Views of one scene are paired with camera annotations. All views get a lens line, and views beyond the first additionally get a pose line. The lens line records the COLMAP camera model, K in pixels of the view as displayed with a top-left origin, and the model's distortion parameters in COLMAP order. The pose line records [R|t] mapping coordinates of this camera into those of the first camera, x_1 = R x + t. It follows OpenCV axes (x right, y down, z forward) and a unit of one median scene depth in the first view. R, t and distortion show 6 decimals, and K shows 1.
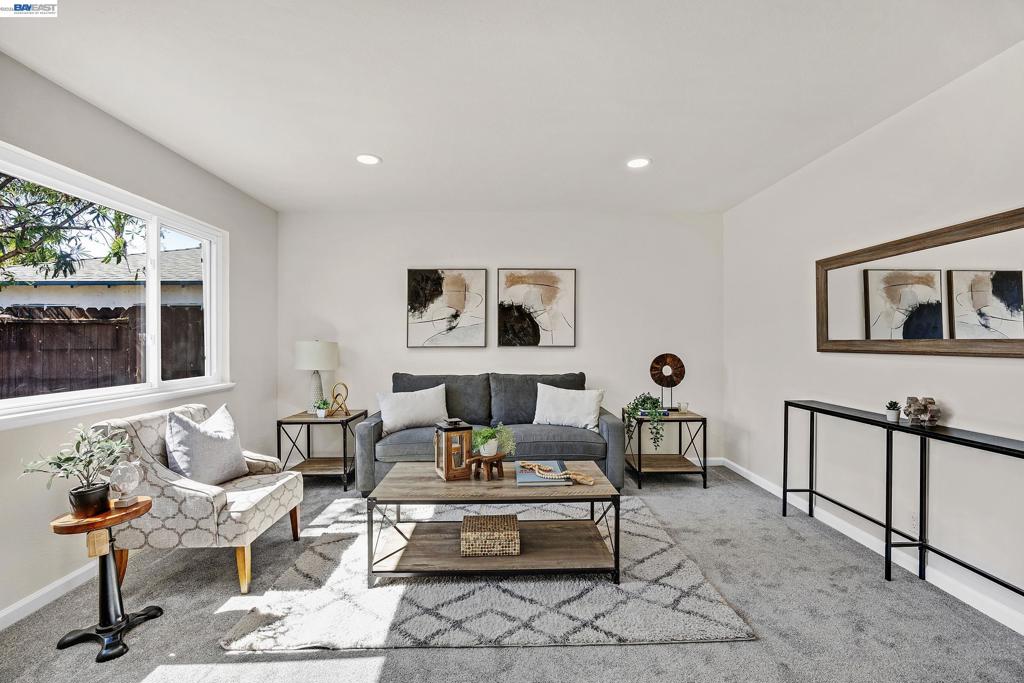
lens RADIAL K [[447.2, 0, 509.0], [0, 447.2, 343.1], [0, 0, 1]] dist [-0.018445, 0.000956]
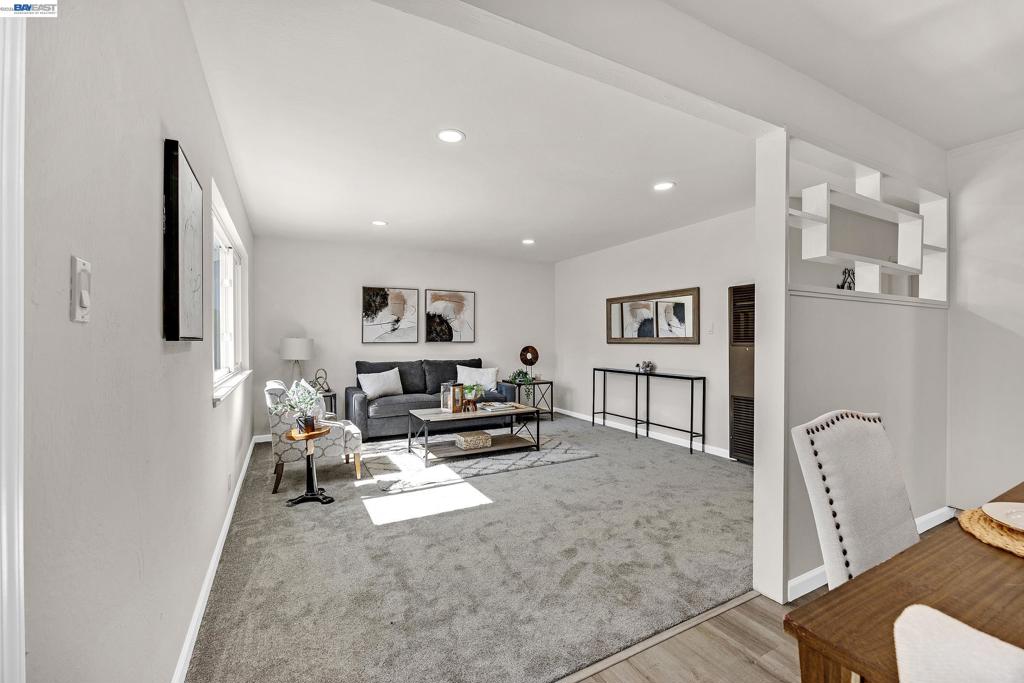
lens RADIAL K [[425.8, 0, 516.2], [0, 425.8, 343.9], [0, 0, 1]] dist [-0.011469, -0.000030]
pose [[0.893612, -0.005099, 0.448812, -0.443651], [0.001785, 0.999968, 0.007807, 0.004041], [-0.448837, -0.006175, 0.893592, -0.450237]]
